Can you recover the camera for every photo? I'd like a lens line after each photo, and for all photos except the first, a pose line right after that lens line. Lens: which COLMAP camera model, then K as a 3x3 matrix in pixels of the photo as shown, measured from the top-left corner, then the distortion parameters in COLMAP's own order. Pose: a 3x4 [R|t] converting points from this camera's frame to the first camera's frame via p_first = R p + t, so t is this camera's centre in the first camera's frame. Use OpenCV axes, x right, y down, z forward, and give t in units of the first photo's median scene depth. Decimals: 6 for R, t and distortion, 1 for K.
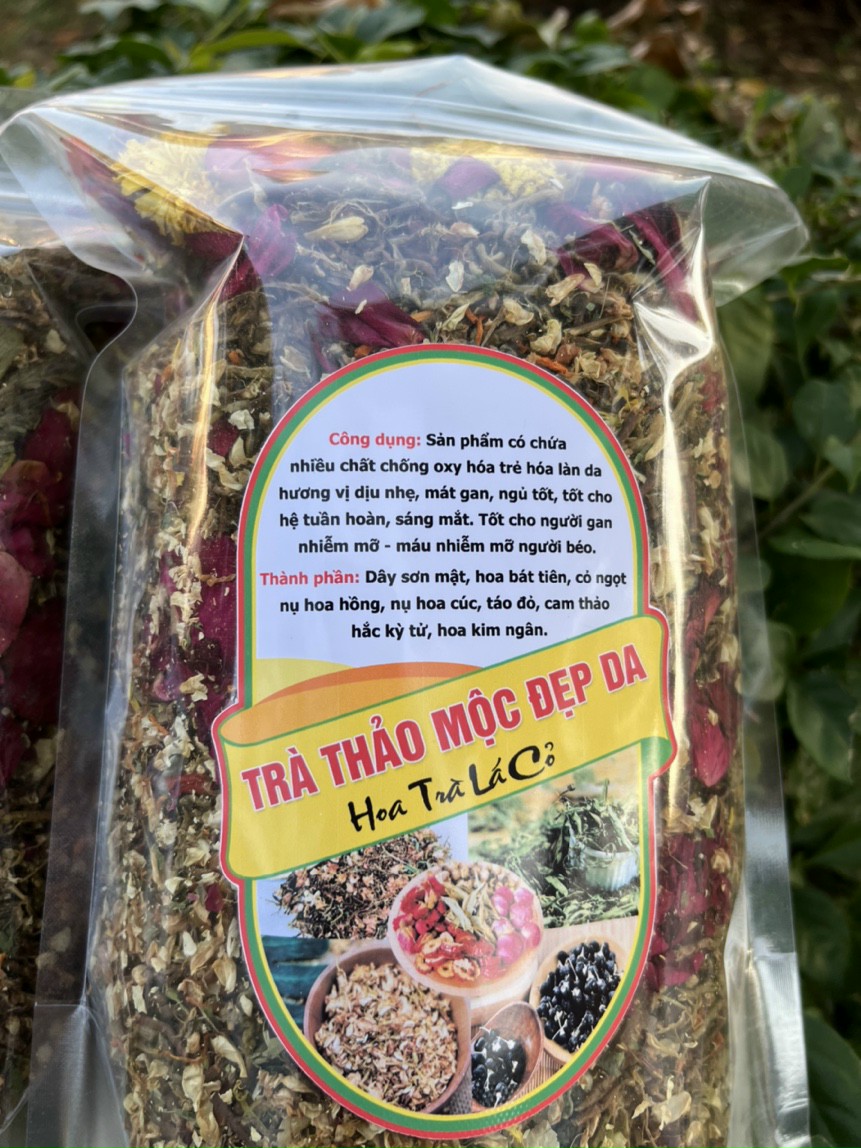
lens RADIAL K [[917.5, 0, 430.5], [0, 917.5, 574.0], [0, 0, 1]] dist [0.017041, -0.095323]
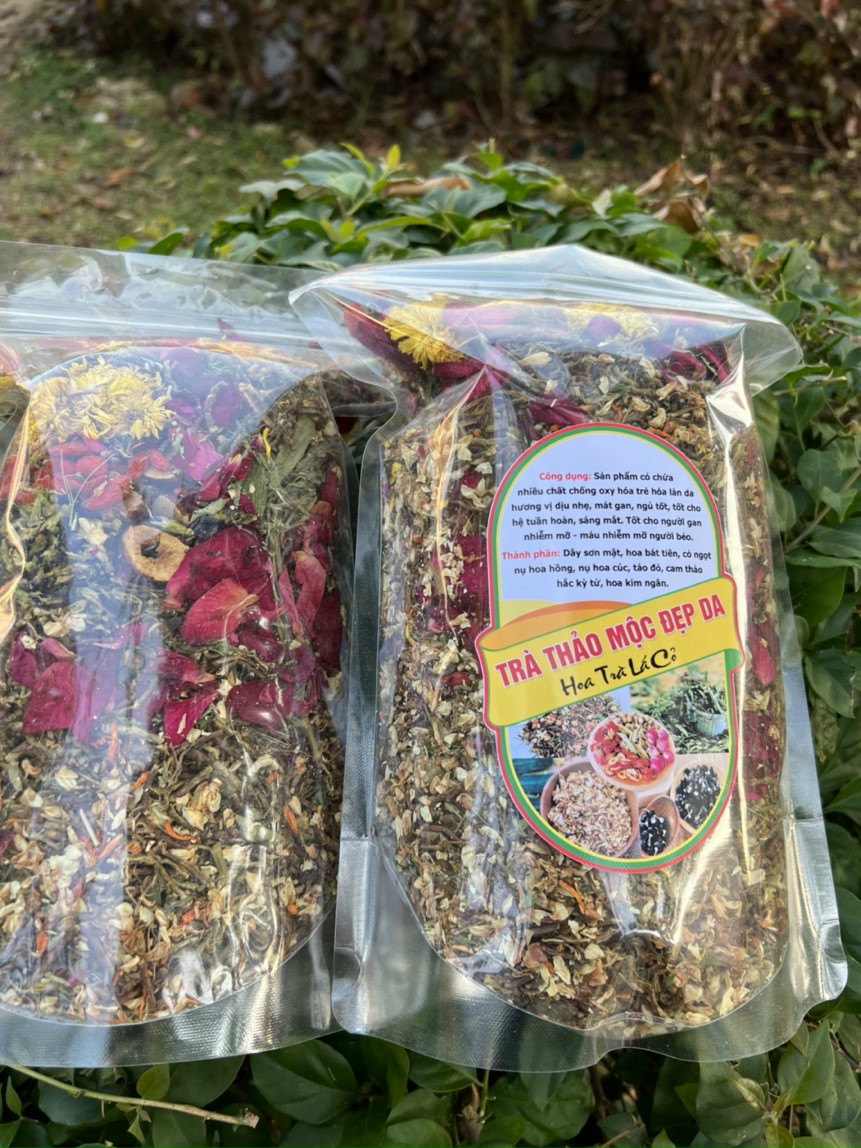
lens RADIAL K [[878.2, 0, 430.5], [0, 878.2, 574.0], [0, 0, 1]] dist [0.061215, -0.165095]
pose [[0.999861, -0.015136, -0.007033, -0.308559], [0.014354, 0.994842, -0.100414, 0.204373], [0.008516, 0.100299, 0.994921, -0.657572]]
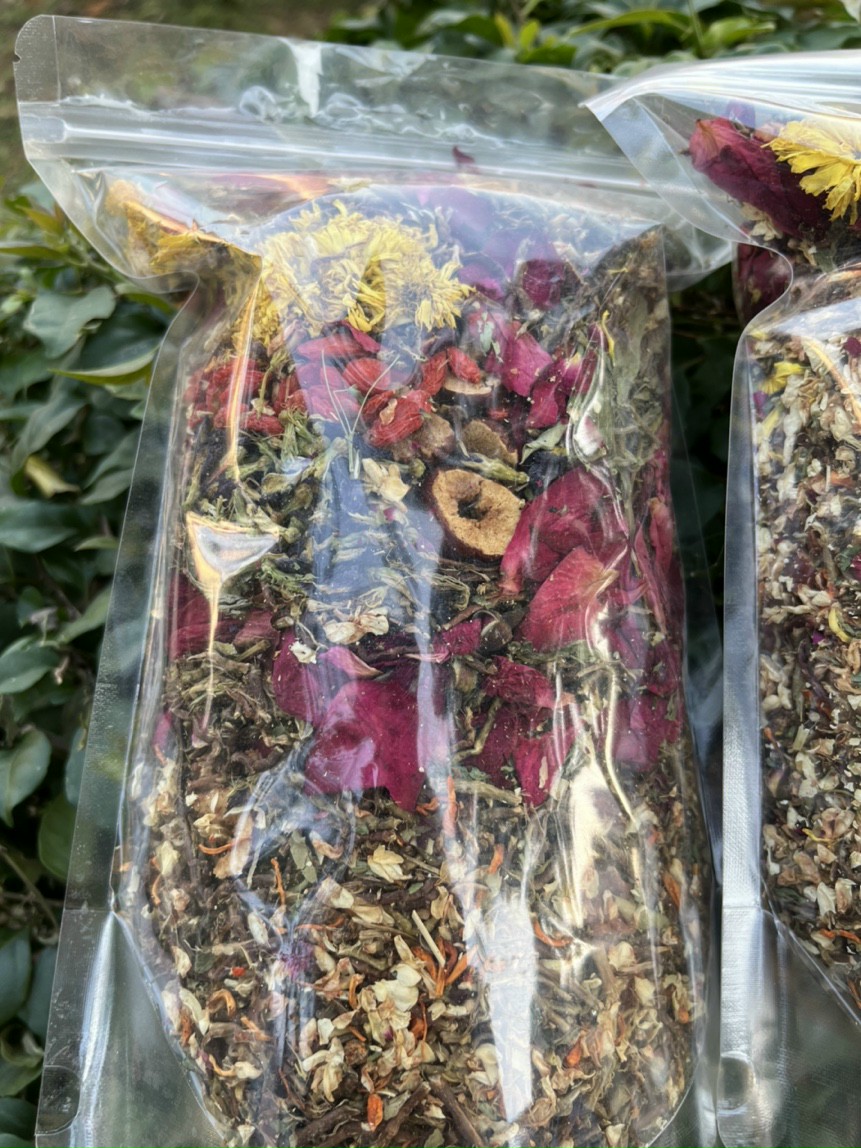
lens RADIAL K [[878.2, 0, 430.5], [0, 878.2, 574.0], [0, 0, 1]] dist [0.061215, -0.165095]
pose [[0.999712, -0.023384, 0.005347, -0.907296], [0.023163, 0.999003, 0.038158, 0.024493], [-0.006234, -0.038023, 0.999257, -0.097989]]
